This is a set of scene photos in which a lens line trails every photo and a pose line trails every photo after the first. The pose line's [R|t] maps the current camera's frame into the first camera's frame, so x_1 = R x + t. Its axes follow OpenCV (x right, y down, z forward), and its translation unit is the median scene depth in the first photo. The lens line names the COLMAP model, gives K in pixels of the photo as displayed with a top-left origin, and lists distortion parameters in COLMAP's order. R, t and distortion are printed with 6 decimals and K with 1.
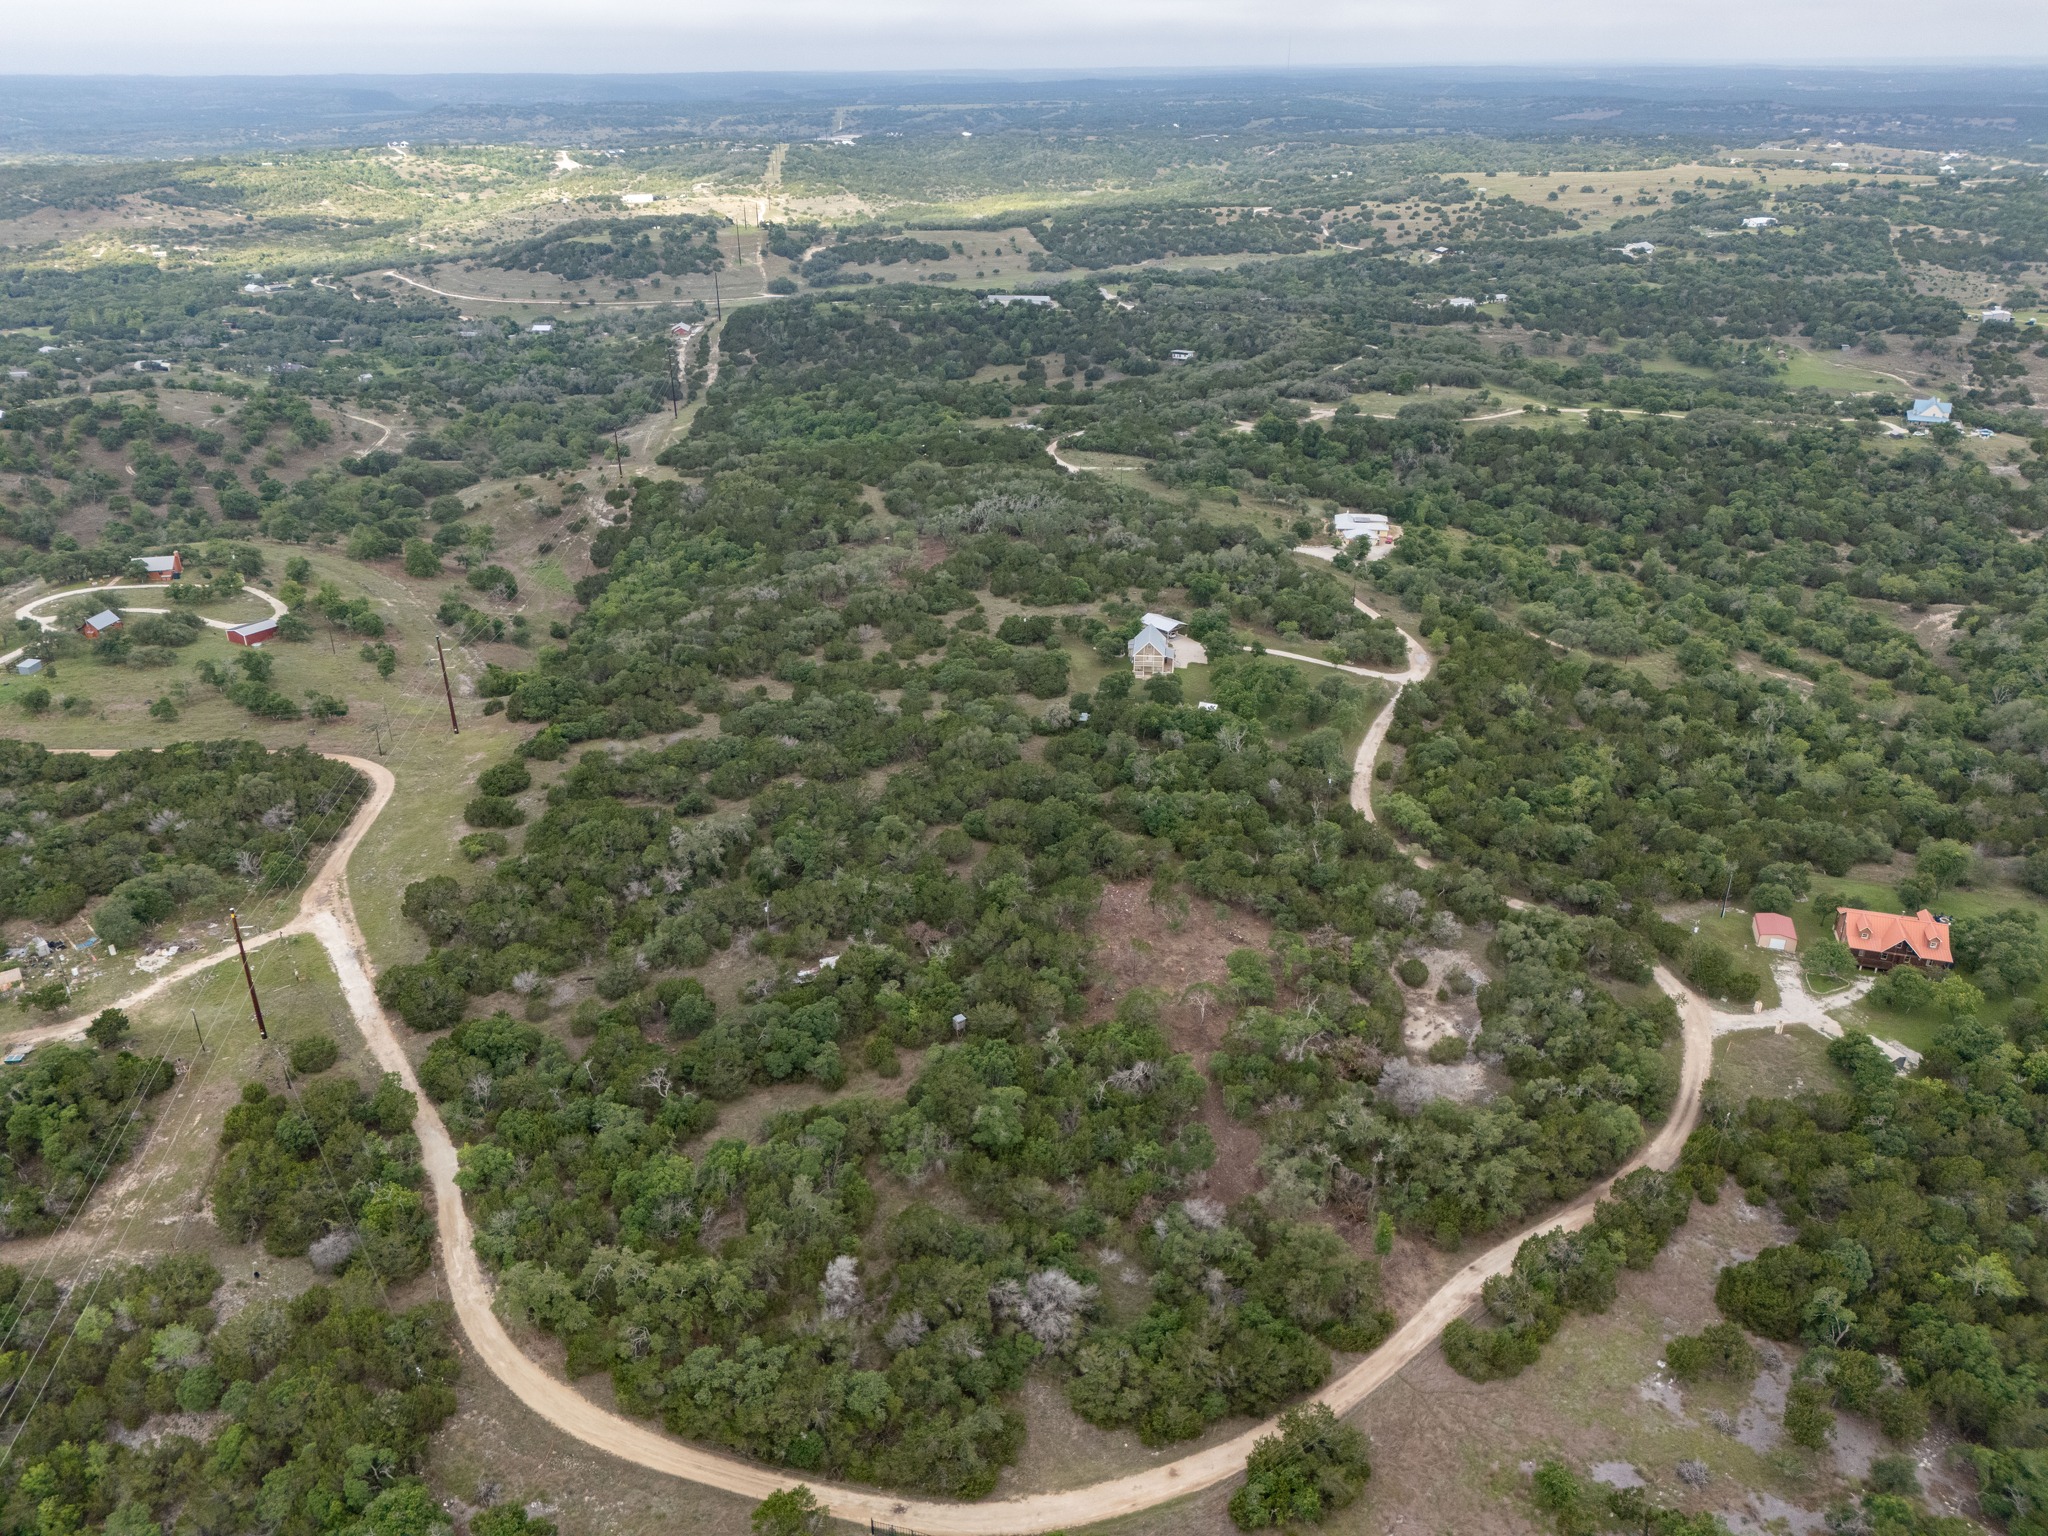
lens RADIAL K [[1503.3, 0, 1029.0], [0, 1503.3, 774.0], [0, 0, 1]] dist [0.066041, -0.059406]
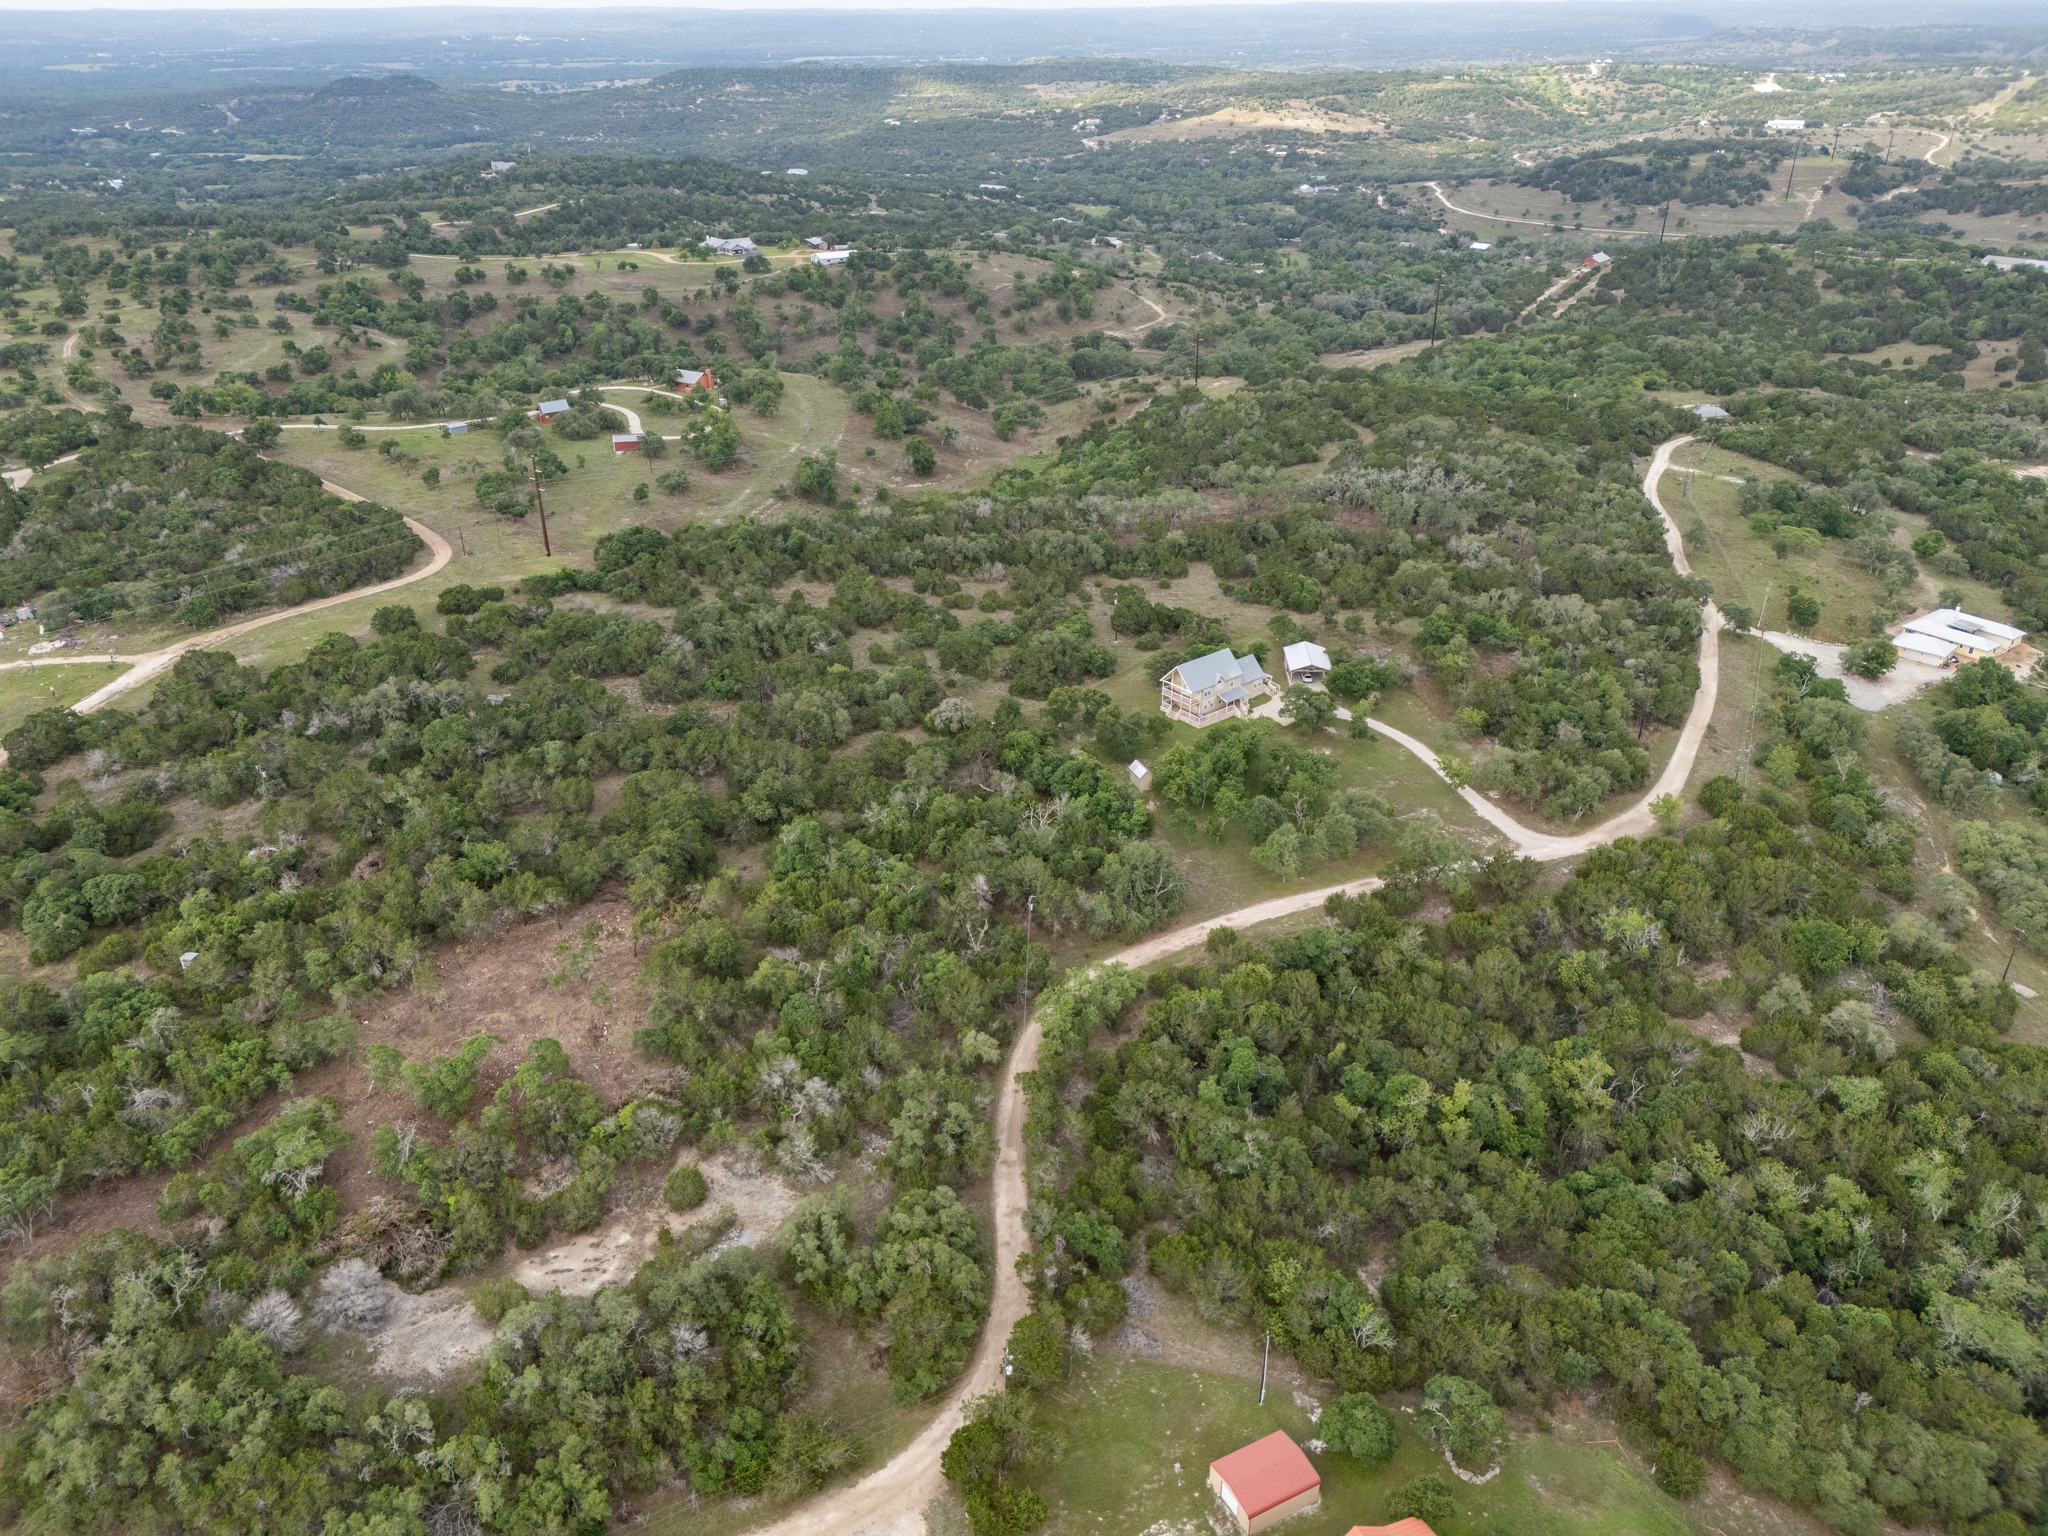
lens RADIAL K [[1503.3, 0, 1029.0], [0, 1503.3, 774.0], [0, 0, 1]] dist [0.066041, -0.059406]
pose [[0.719579, 0.321914, -0.615287, 0.186248], [-0.298496, 0.943409, 0.144495, -0.046550], [0.626982, 0.079685, 0.774947, 0.149975]]
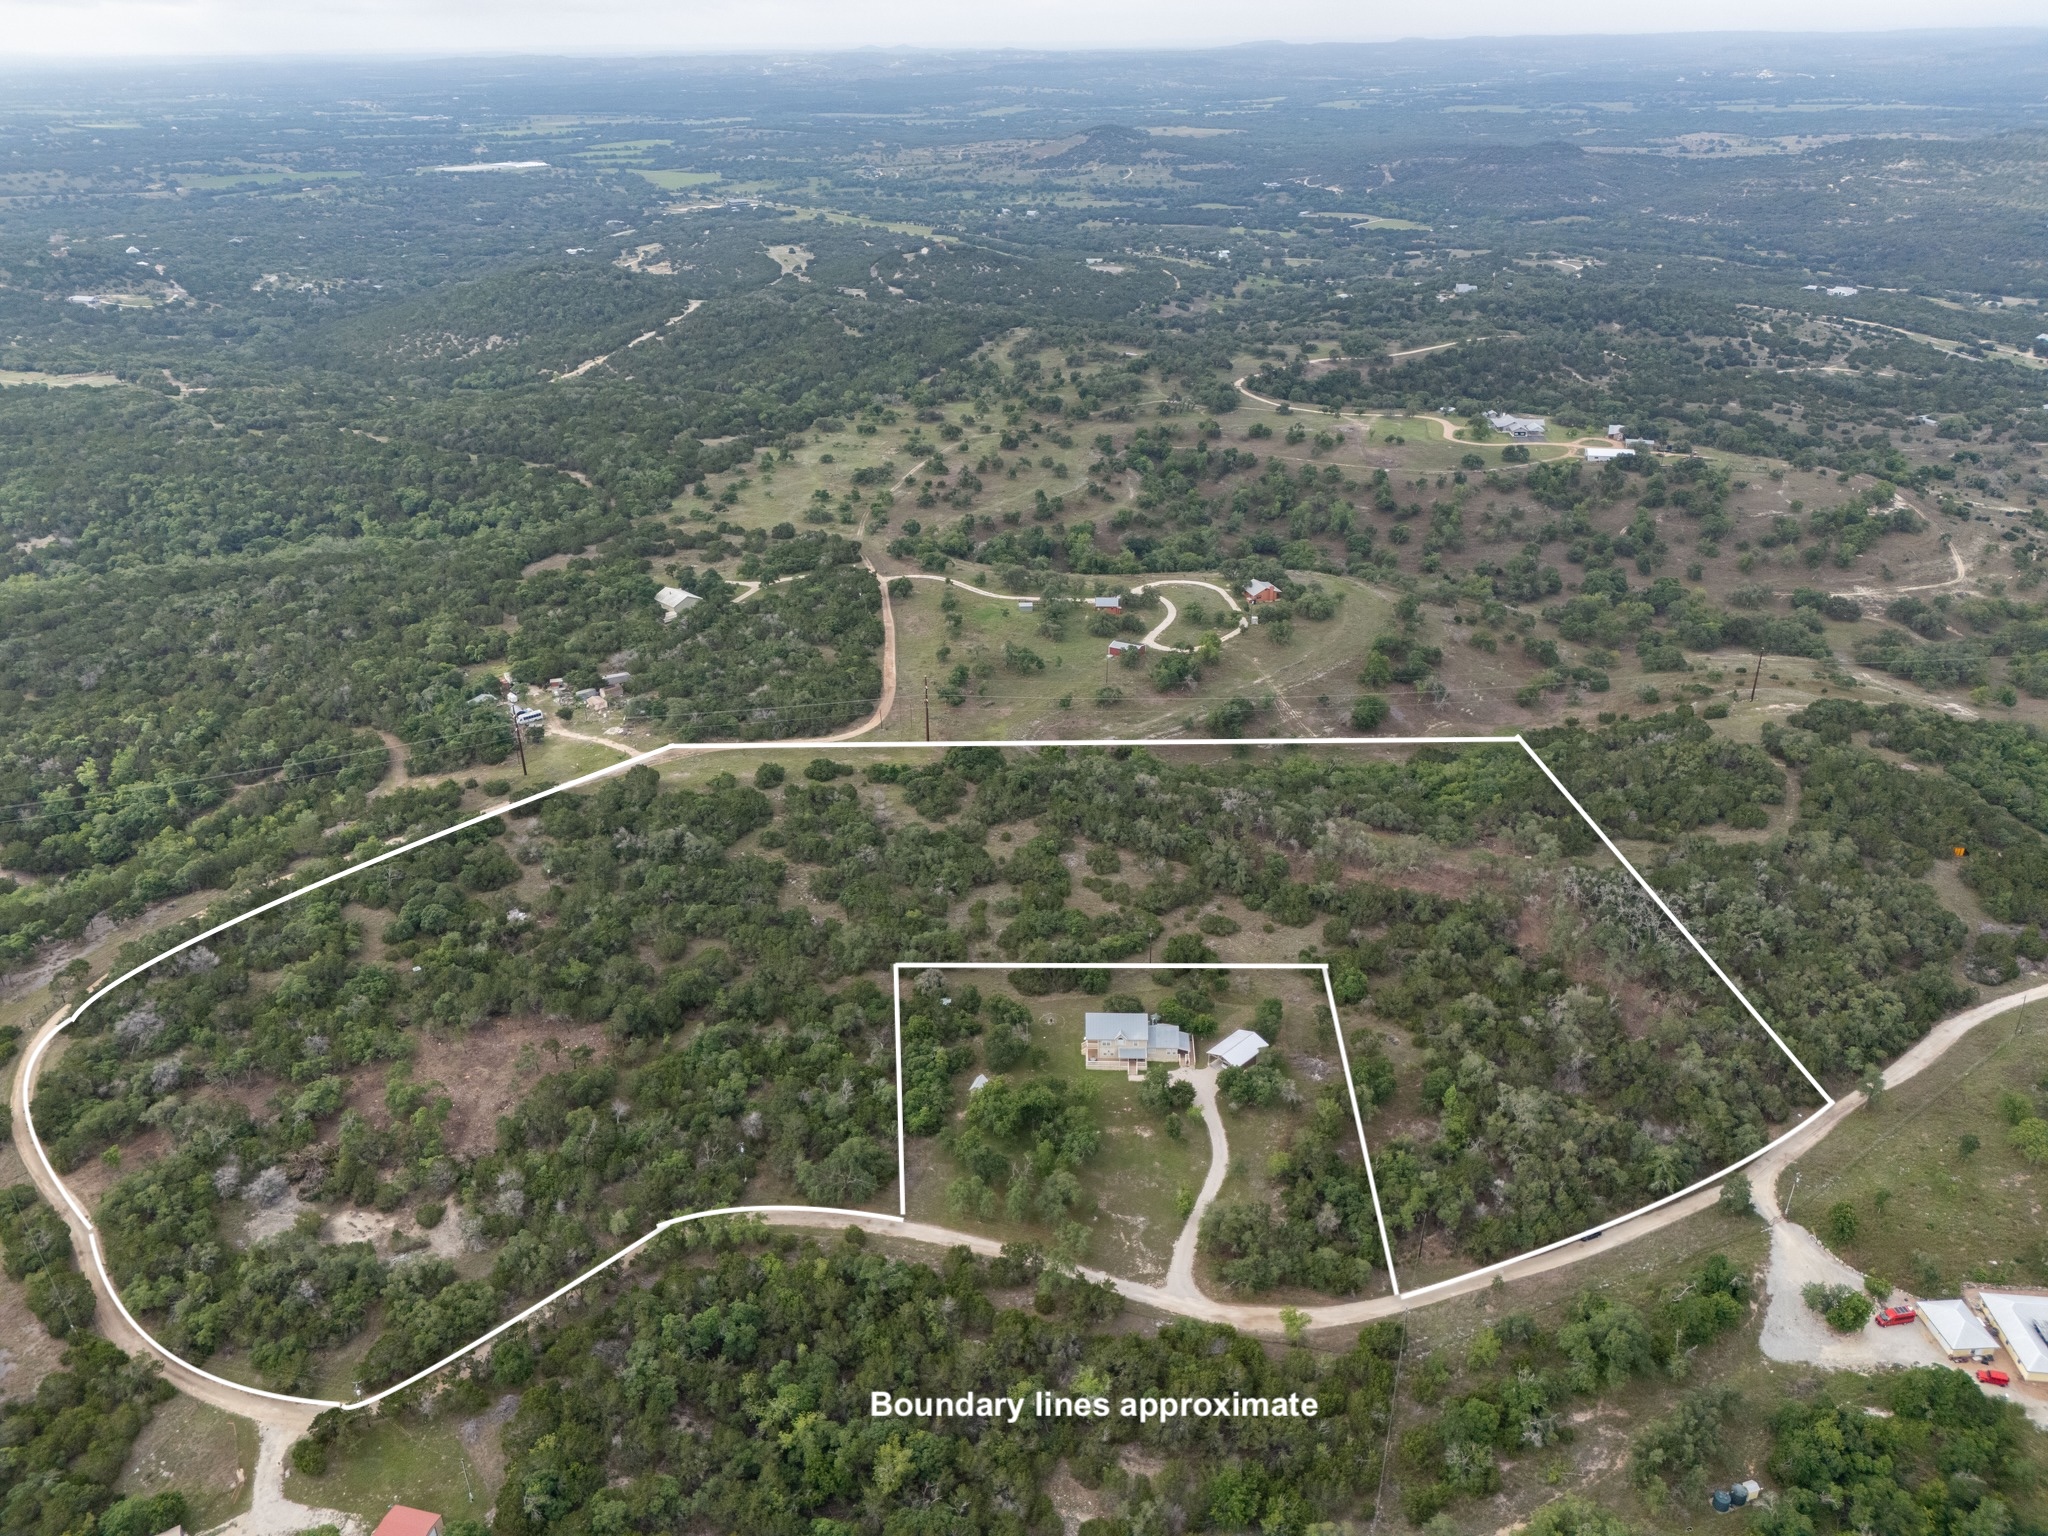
lens RADIAL K [[1503.3, 0, 1029.0], [0, 1503.3, 774.0], [0, 0, 1]] dist [0.066041, -0.059406]
pose [[0.073744, 0.450515, -0.889718, 0.301953], [-0.416969, 0.824353, 0.382856, -0.199574], [0.905924, 0.342751, 0.248642, 0.265894]]
